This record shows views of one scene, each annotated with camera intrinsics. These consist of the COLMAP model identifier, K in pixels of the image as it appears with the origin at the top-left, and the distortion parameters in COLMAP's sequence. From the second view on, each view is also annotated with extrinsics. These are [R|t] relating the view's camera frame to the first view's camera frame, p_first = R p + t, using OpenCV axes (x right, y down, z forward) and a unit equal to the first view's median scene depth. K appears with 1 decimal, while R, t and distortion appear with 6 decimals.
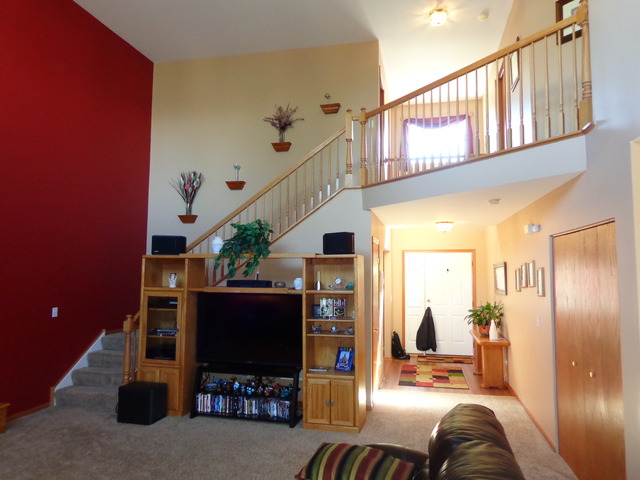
lens RADIAL K [[450.8, 0, 320.6], [0, 450.8, 240.1], [0, 0, 1]] dist [-0.005223, 0.002320]
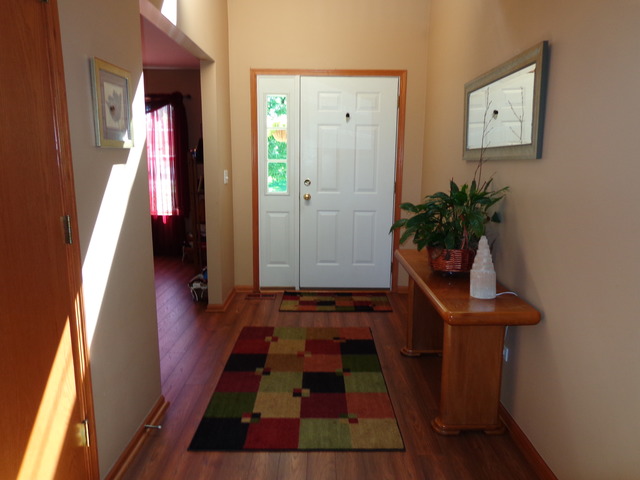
lens RADIAL K [[450.8, 0, 320.7], [0, 450.8, 238.6], [0, 0, 1]] dist [-0.005223, 0.002320]
pose [[0.974190, -0.036058, 0.222830, 0.170923], [-0.020432, 0.969021, 0.246131, 0.088141], [-0.224802, -0.244331, 0.943274, 0.625204]]
